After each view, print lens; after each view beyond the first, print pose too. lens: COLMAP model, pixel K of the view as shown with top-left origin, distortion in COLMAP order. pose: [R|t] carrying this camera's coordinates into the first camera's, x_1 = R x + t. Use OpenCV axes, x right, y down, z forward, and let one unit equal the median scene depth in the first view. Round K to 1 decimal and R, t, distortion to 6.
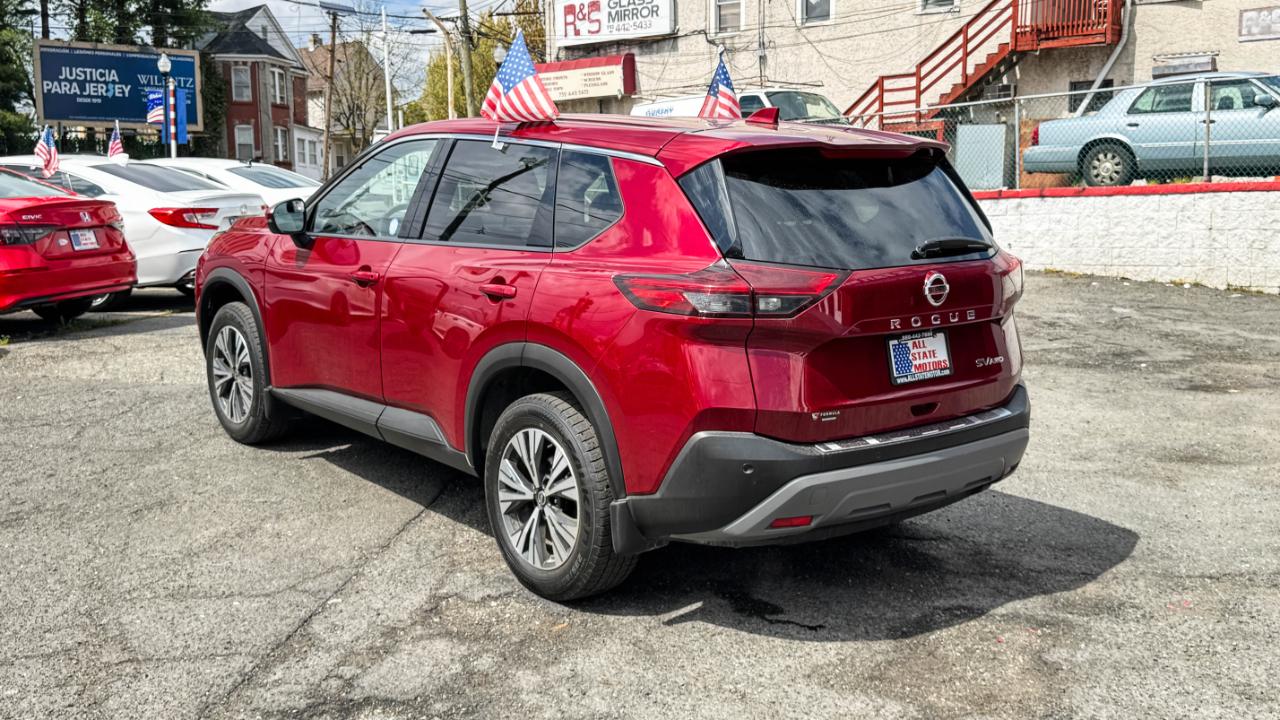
lens RADIAL K [[1254.7, 0, 632.1], [0, 1254.7, 362.4], [0, 0, 1]] dist [0.142039, -0.286280]
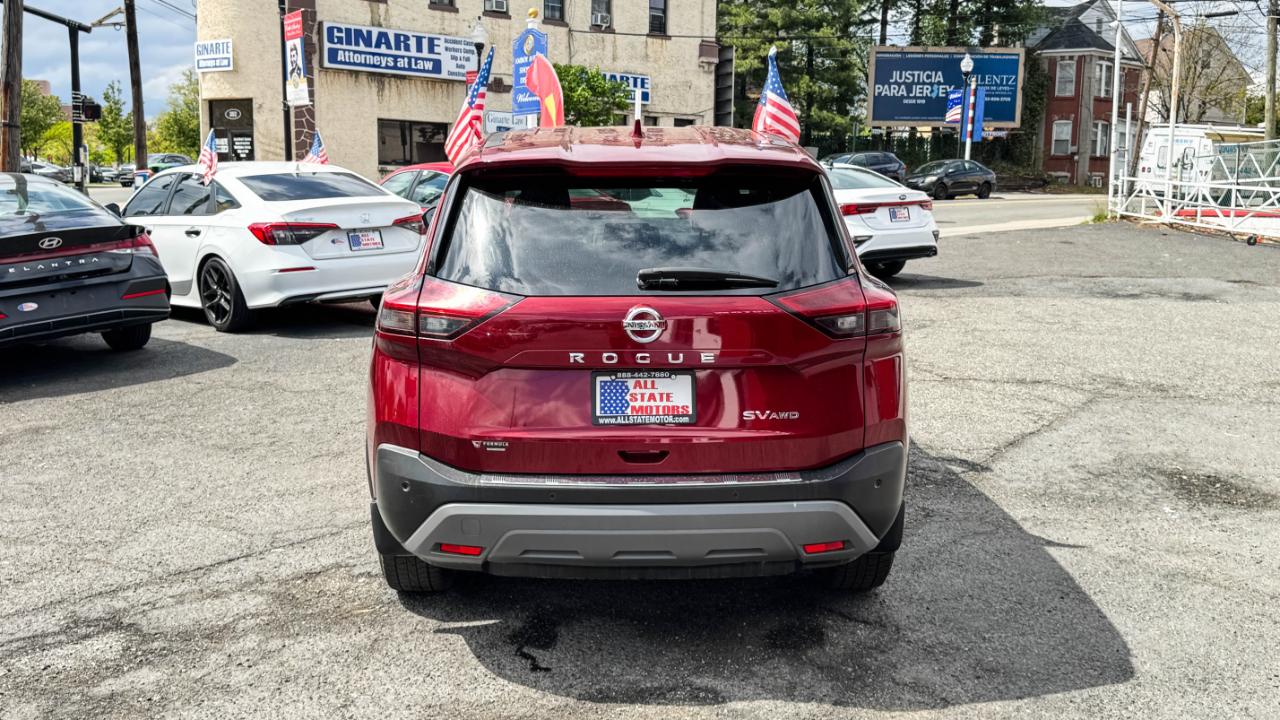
lens RADIAL K [[1254.7, 0, 632.1], [0, 1254.7, 362.4], [0, 0, 1]] dist [0.142039, -0.286280]
pose [[0.791329, 0.099831, -0.603185, 0.290734], [-0.097458, 0.994561, 0.036750, -0.023726], [0.603573, 0.029704, 0.796754, 0.107788]]
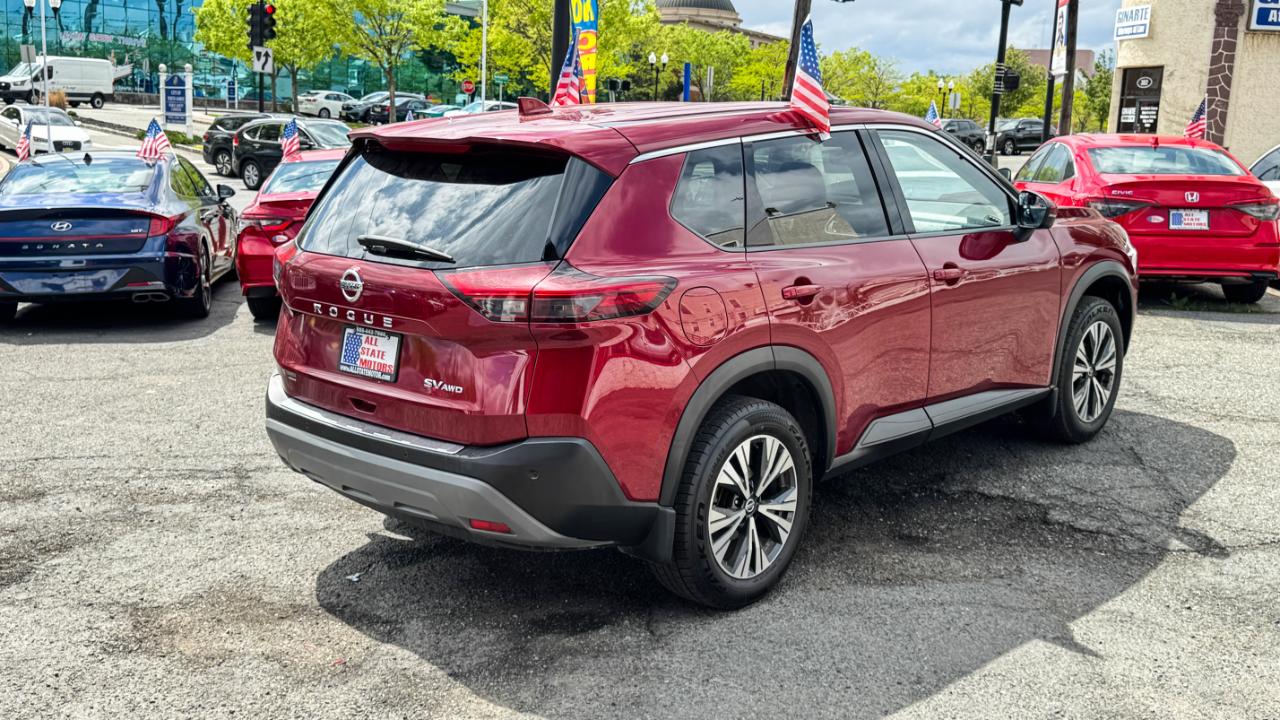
lens RADIAL K [[1254.7, 0, 632.1], [0, 1254.7, 362.4], [0, 0, 1]] dist [0.142039, -0.286280]
pose [[0.144714, 0.190517, -0.970959, 0.468249], [-0.168219, 0.971741, 0.165598, -0.075191], [0.975069, 0.139369, 0.172673, 0.395435]]
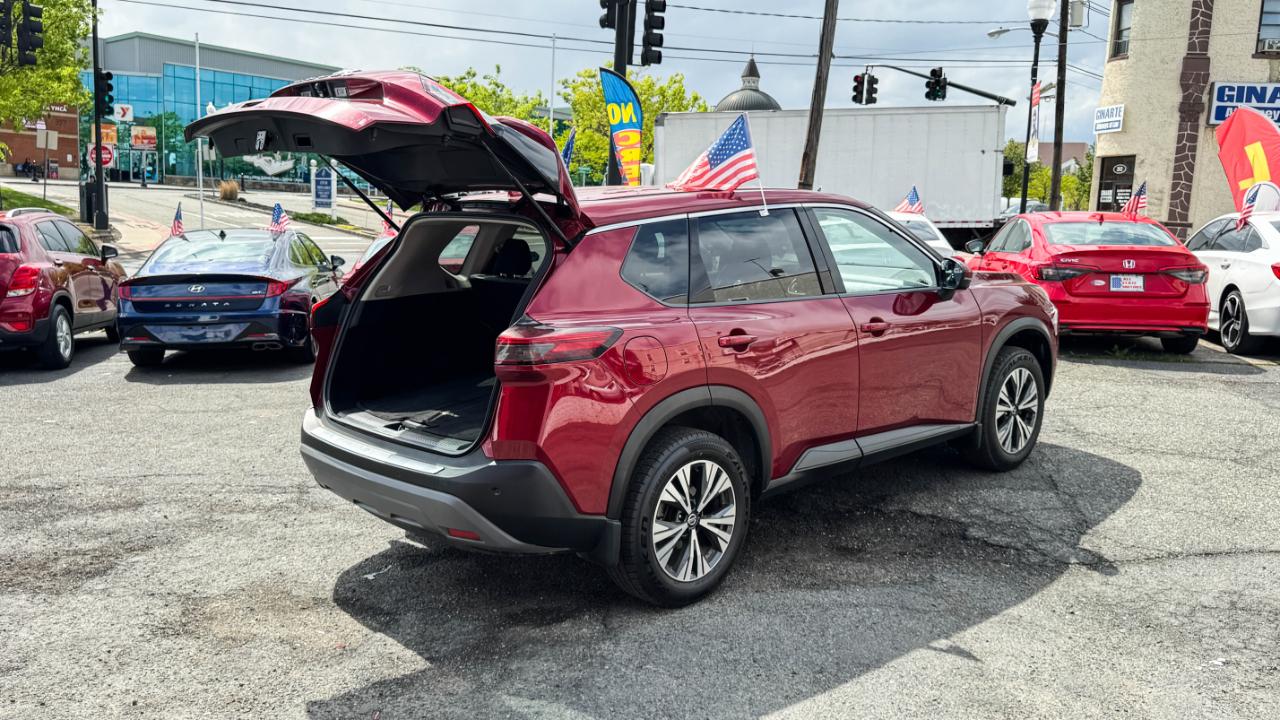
lens RADIAL K [[1041.5, 0, 640.0], [0, 1041.5, 360.0], [0, 0, 1]] dist [0.113405, -0.207814]
pose [[0.088636, 0.151736, -0.984439, 0.472508], [-0.164436, 0.976997, 0.135784, -0.080594], [0.982397, 0.149841, 0.111548, 0.434491]]
